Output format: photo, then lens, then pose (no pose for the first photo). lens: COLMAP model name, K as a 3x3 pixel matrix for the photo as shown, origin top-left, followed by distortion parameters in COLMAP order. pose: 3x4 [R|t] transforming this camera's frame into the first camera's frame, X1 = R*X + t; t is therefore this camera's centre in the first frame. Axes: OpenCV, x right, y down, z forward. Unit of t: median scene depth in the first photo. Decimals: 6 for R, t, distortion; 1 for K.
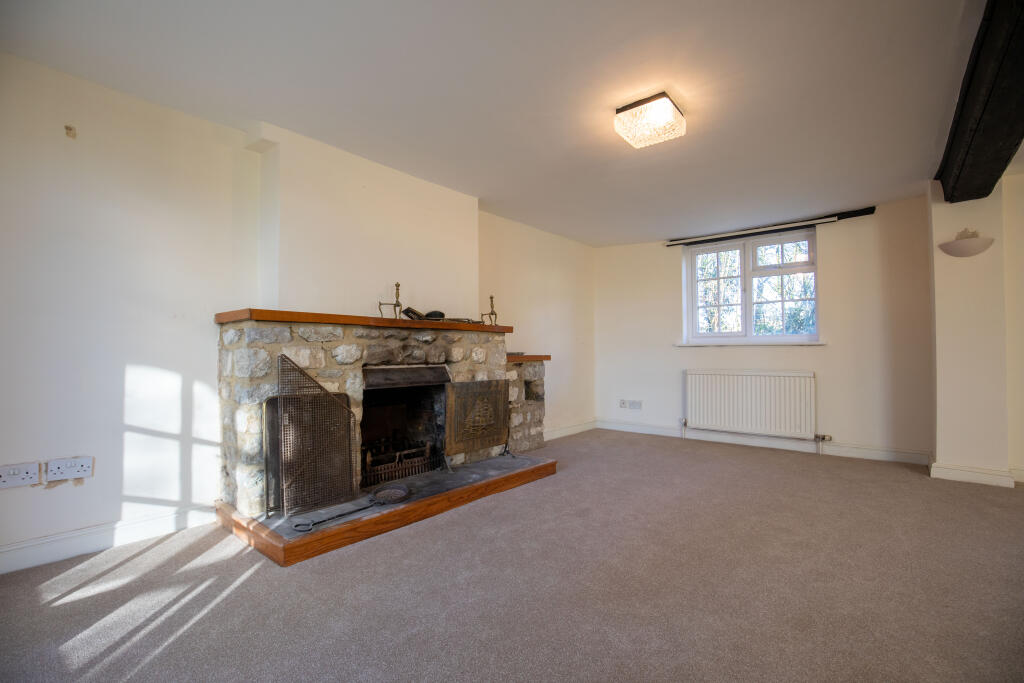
lens RADIAL K [[470.4, 0, 509.1], [0, 470.4, 343.3], [0, 0, 1]] dist [-0.023332, 0.001720]
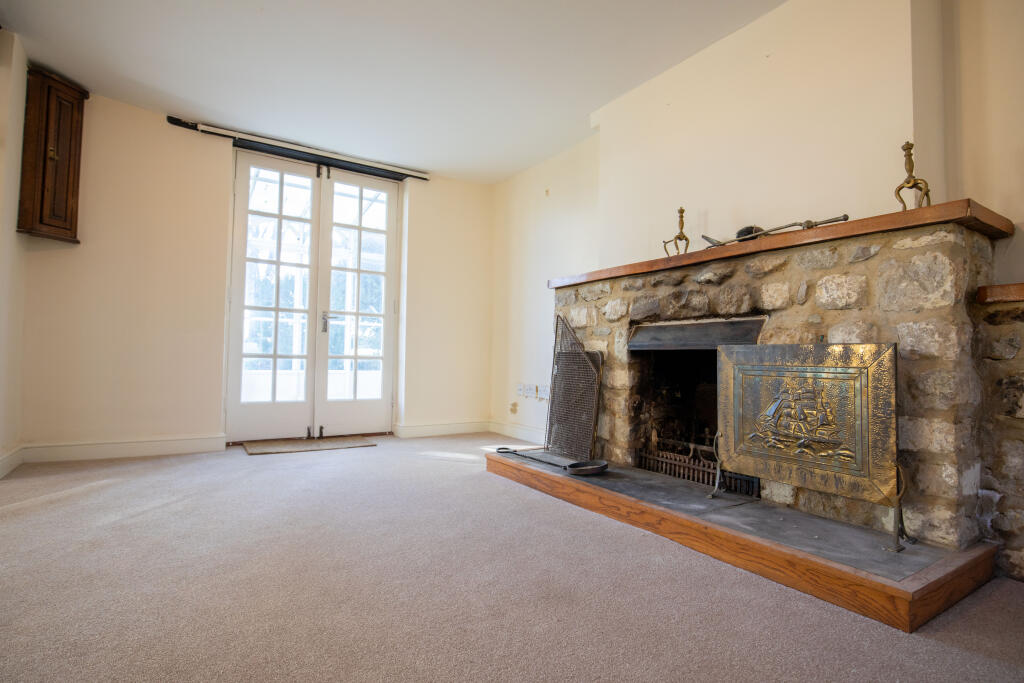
lens RADIAL K [[519.7, 0, 502.5], [0, 519.7, 342.5], [0, 0, 1]] dist [-0.016661, -0.000351]
pose [[-0.316505, -0.031700, -0.948061, 0.592257], [0.005310, 0.999367, -0.035188, 0.104443], [0.948576, -0.016171, -0.316136, 0.968052]]
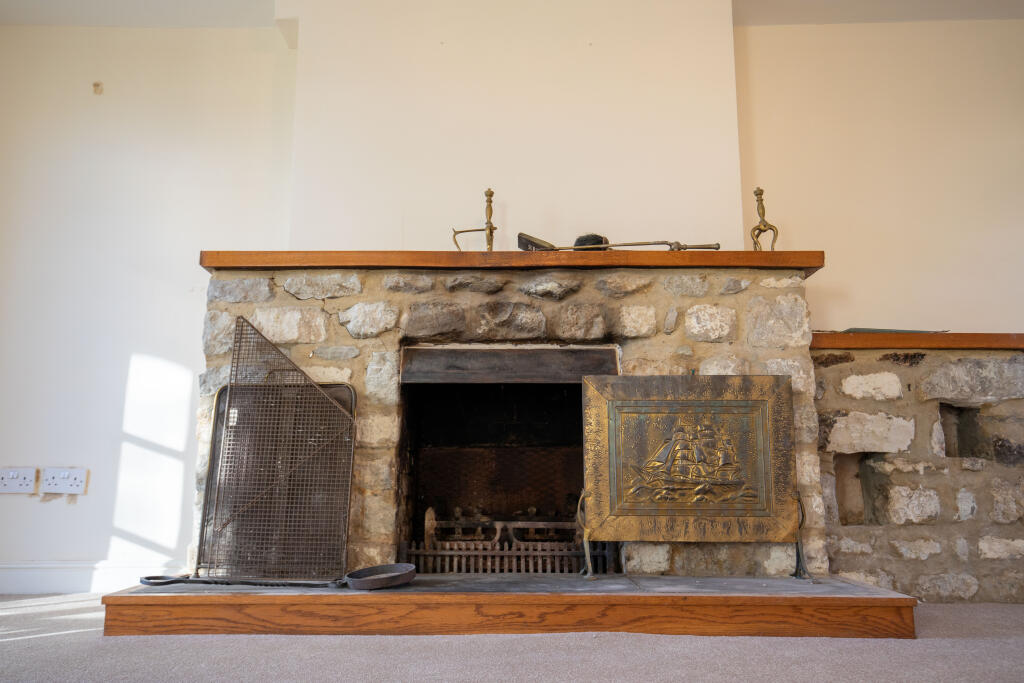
lens RADIAL K [[822.5, 0, 504.1], [0, 822.5, 341.4], [0, 0, 1]] dist [0.028642, -0.010645]
pose [[0.631619, -0.132371, -0.763895, 0.444000], [0.013244, 0.987015, -0.160083, 0.182314], [0.775166, 0.090994, 0.625170, 0.444427]]
